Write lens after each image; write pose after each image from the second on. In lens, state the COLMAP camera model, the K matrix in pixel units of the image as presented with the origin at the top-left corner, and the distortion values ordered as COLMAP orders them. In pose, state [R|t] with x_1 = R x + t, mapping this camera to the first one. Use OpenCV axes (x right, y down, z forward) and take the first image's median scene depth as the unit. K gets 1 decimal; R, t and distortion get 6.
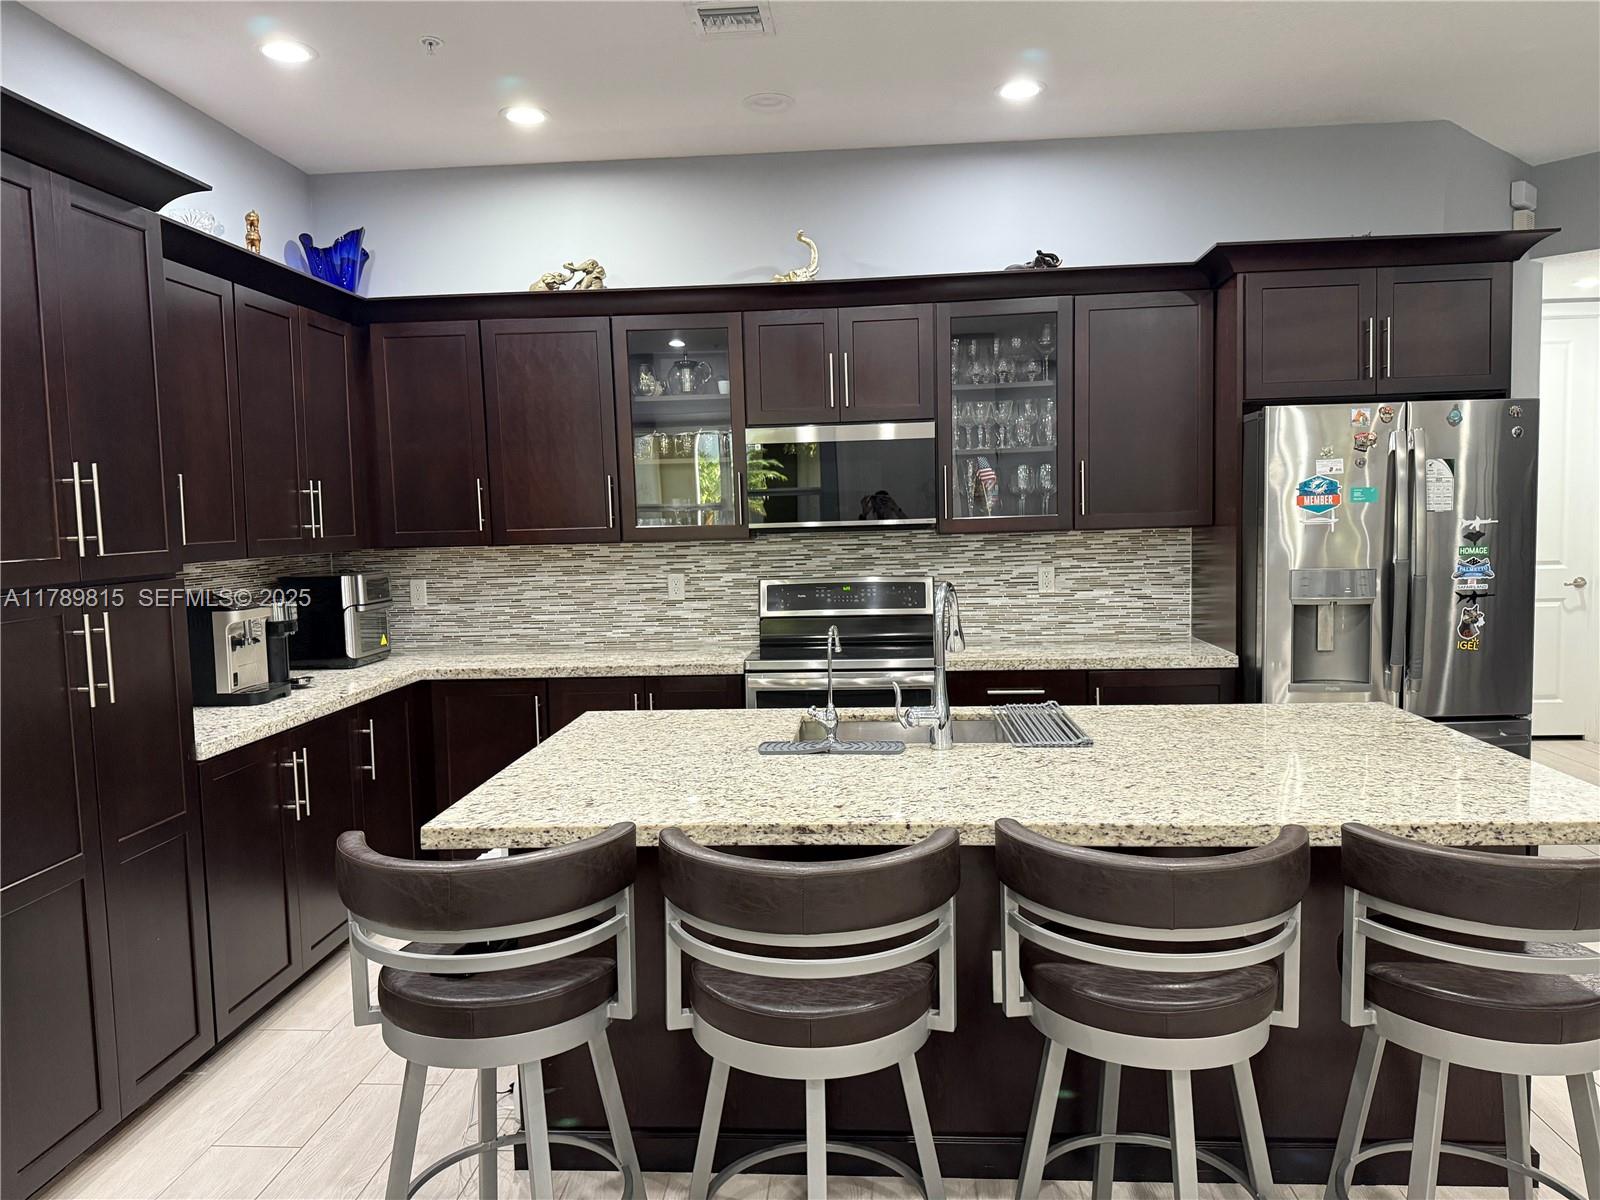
lens RADIAL K [[1109.5, 0, 799.8], [0, 1109.5, 602.7], [0, 0, 1]] dist [0.134622, -0.225720]
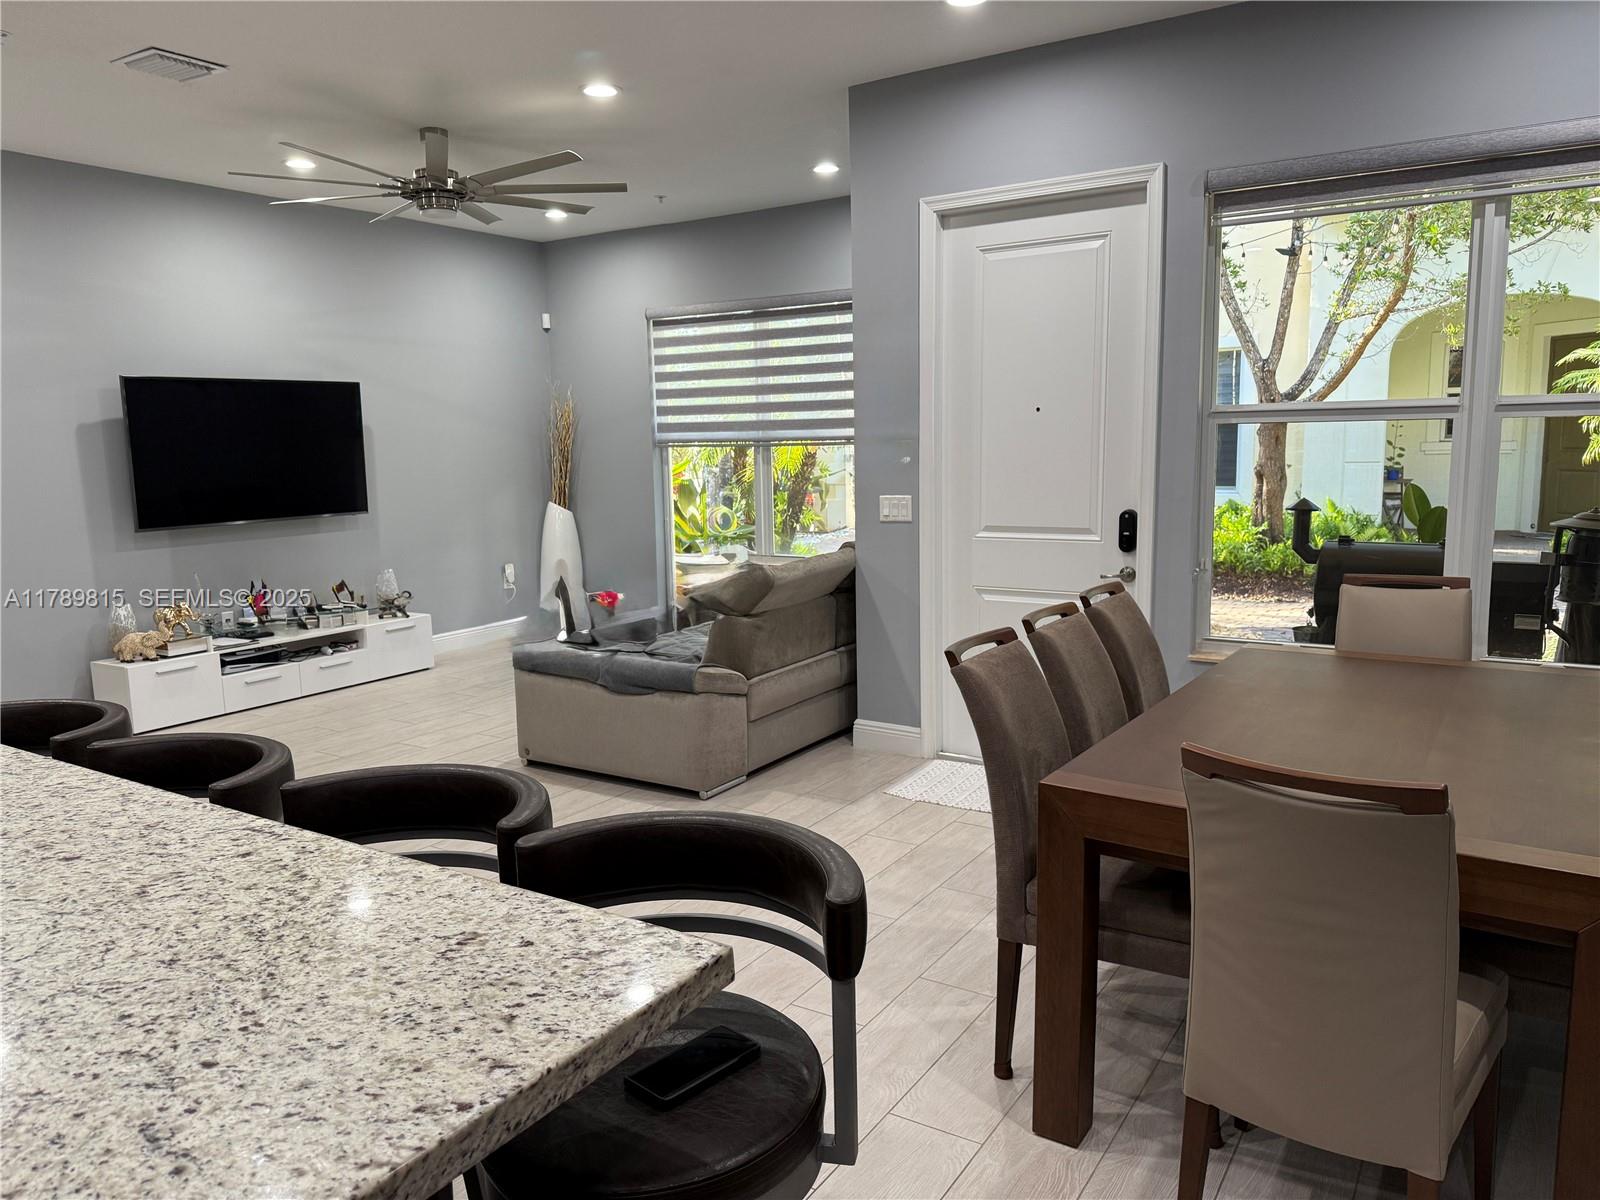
lens RADIAL K [[1116.7, 0, 798.7], [0, 1116.7, 605.8], [0, 0, 1]] dist [0.081918, -0.099956]
pose [[-0.874646, -0.026988, 0.484010, -0.339118], [0.084981, 0.974451, 0.207902, -0.053512], [-0.477254, 0.222973, -0.850007, 0.753550]]
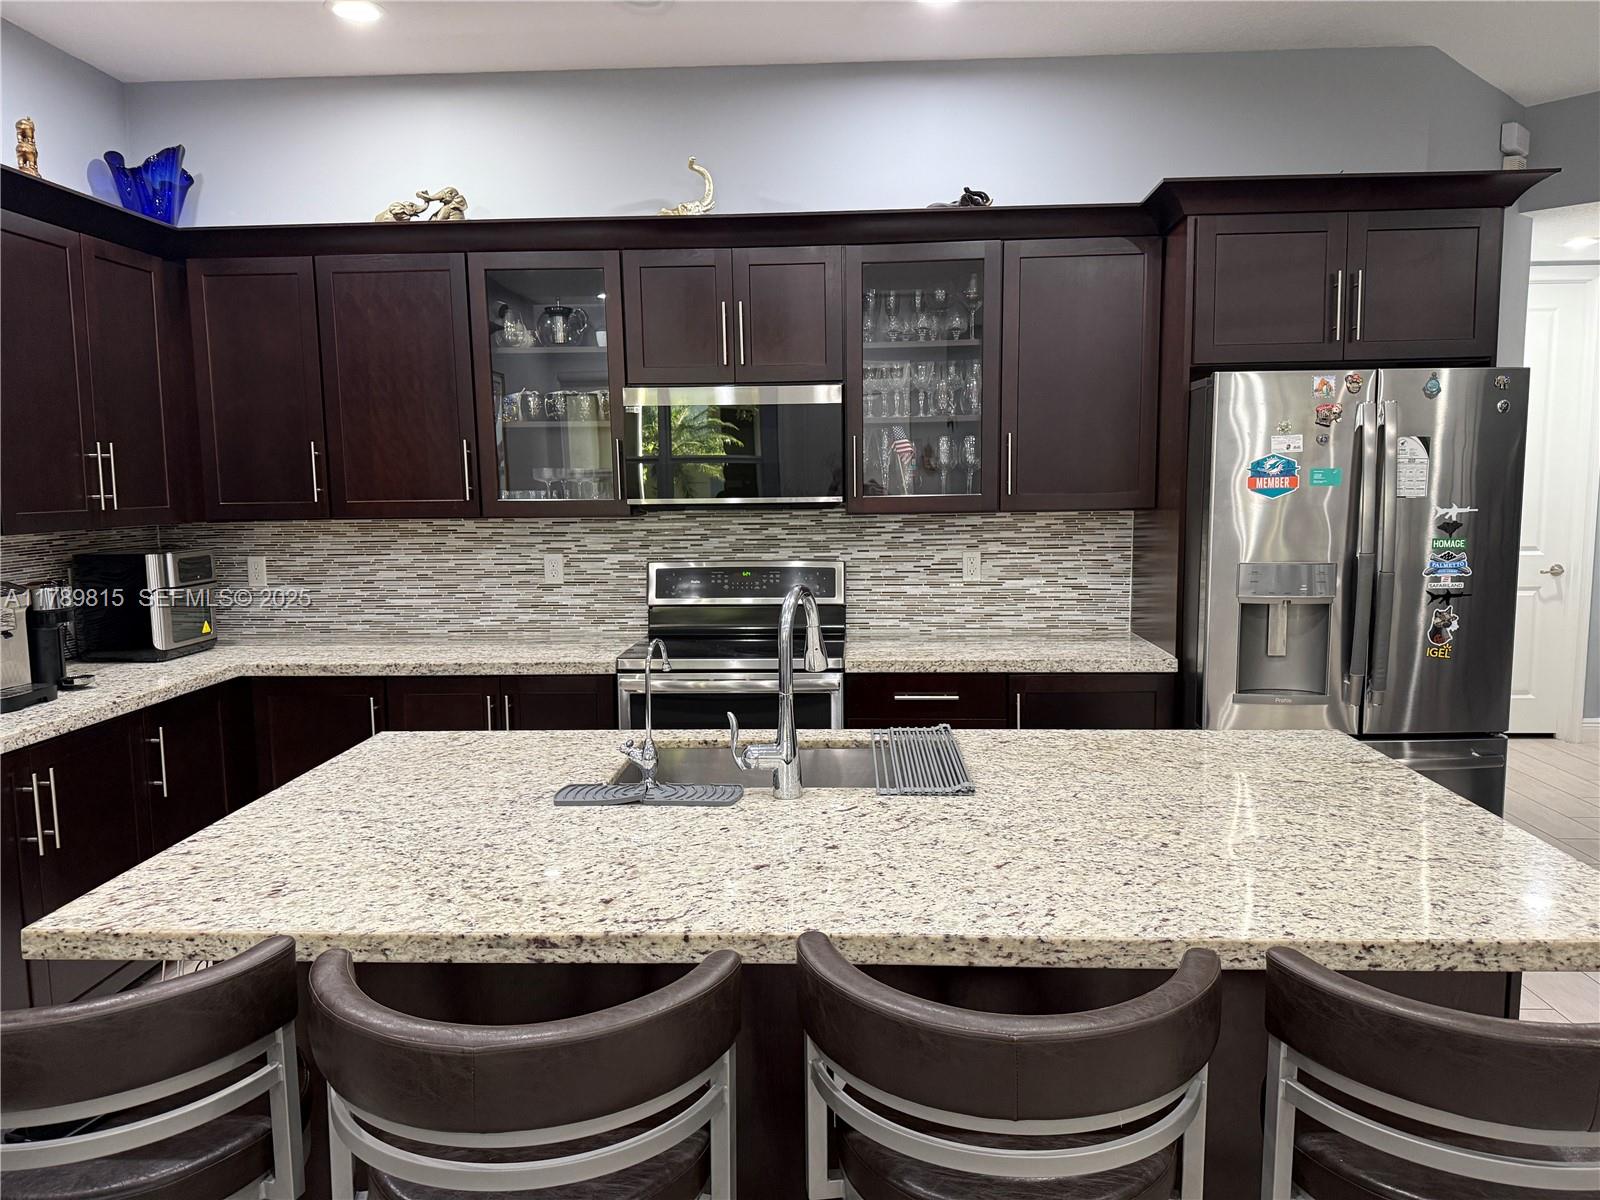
lens RADIAL K [[1108.4, 0, 802.6], [0, 1108.4, 607.7], [0, 0, 1]] dist [0.141169, -0.255710]
pose [[0.999638, 0.010761, 0.024642, 0.076210], [-0.011631, 0.999304, 0.035453, -0.020551], [-0.024243, -0.035727, 0.999068, 0.138541]]
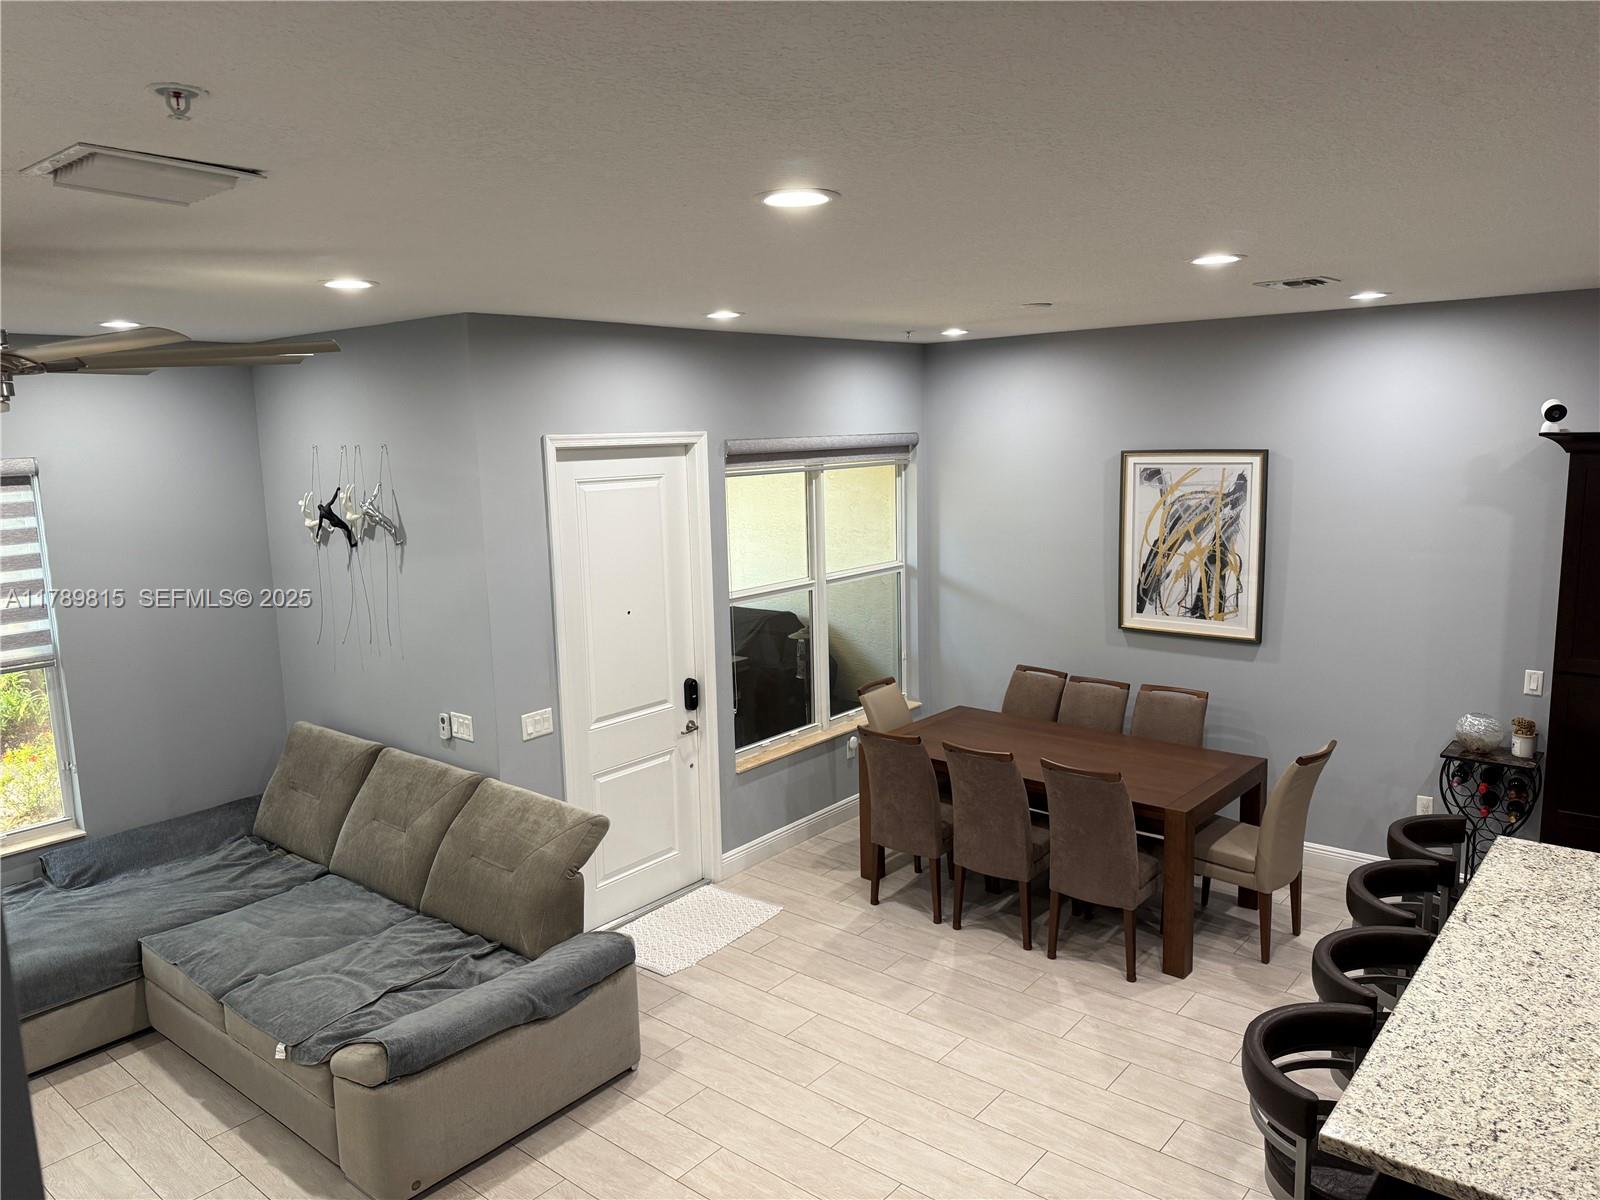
lens RADIAL K [[1118.6, 0, 791.6], [0, 1118.6, 578.6], [0, 0, 1]] dist [0.050348, -0.055035]
pose [[-0.588633, 0.149336, -0.794487, 0.971499], [-0.024693, 0.979009, 0.202315, -0.311514], [0.808023, 0.138707, -0.572590, 0.553396]]
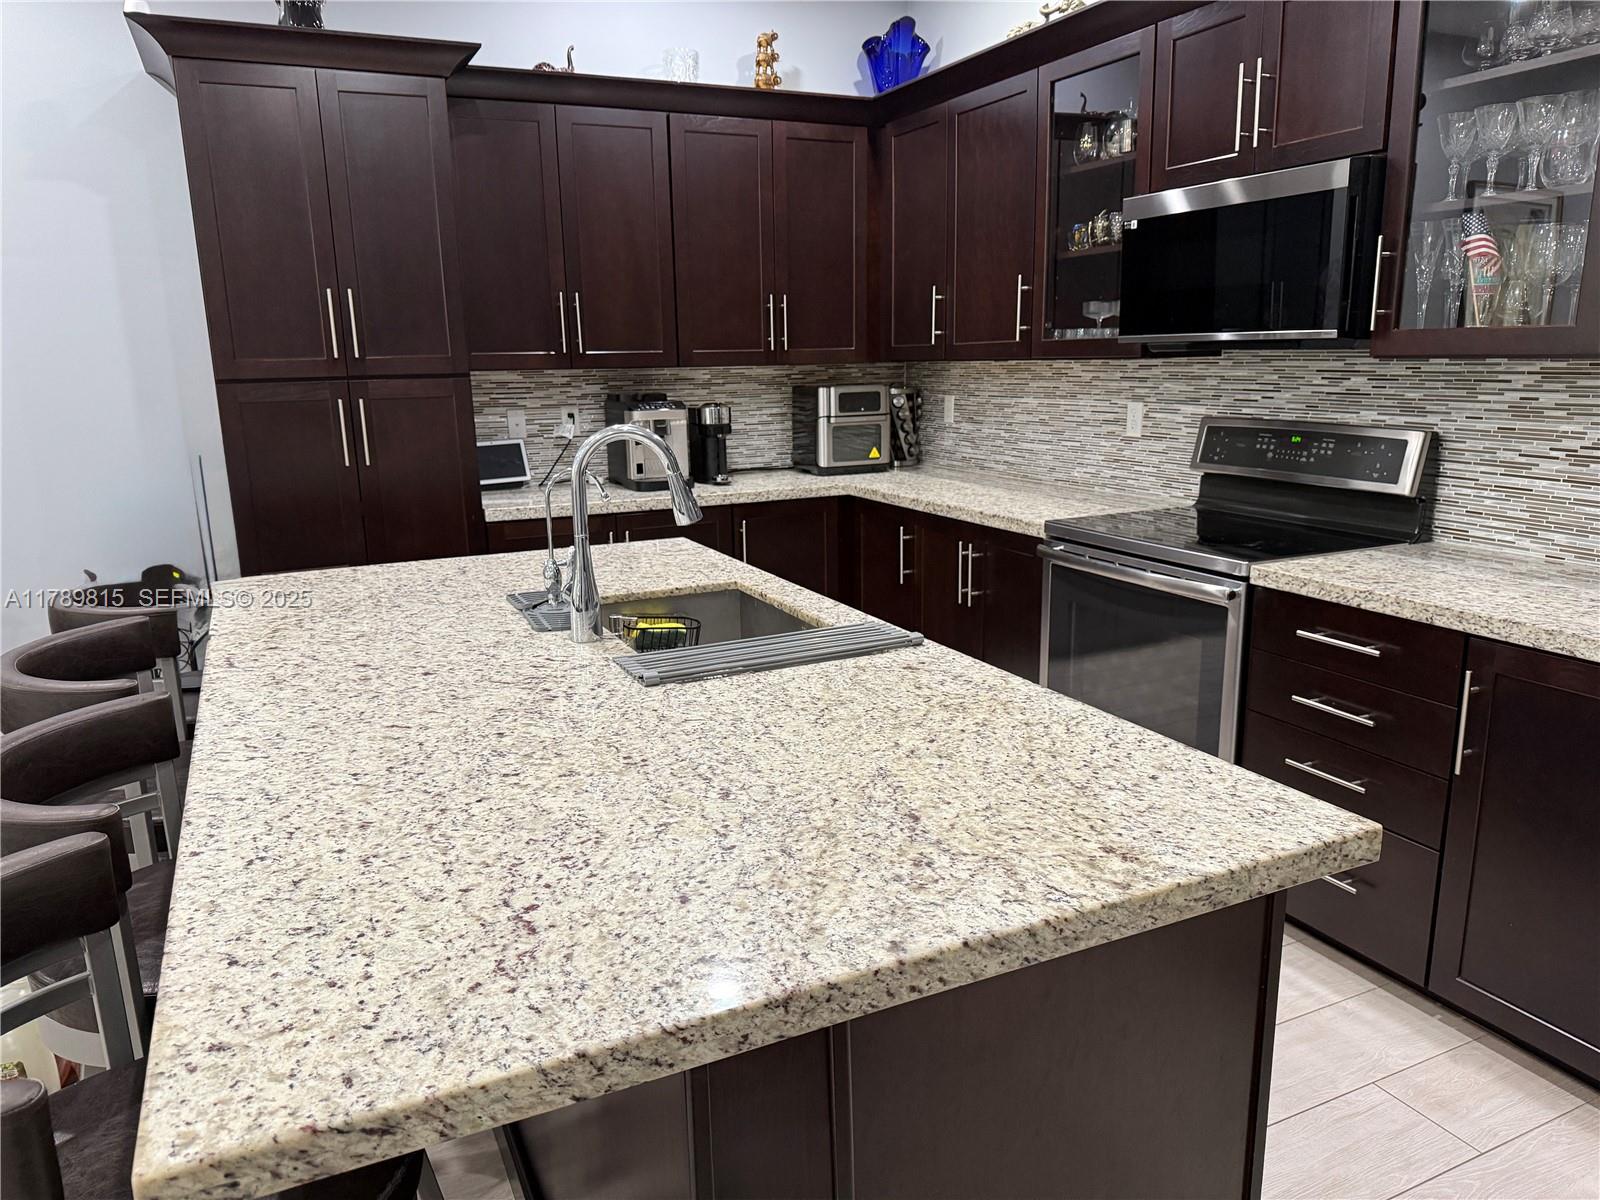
lens RADIAL K [[1116.7, 0, 798.7], [0, 1116.7, 605.8], [0, 0, 1]] dist [0.081918, -0.099956]
pose [[0.493426, 0.210588, -0.843909, 0.556929], [-0.065210, 0.976474, 0.205541, -0.040972], [0.867340, -0.046388, 0.495550, 0.483241]]
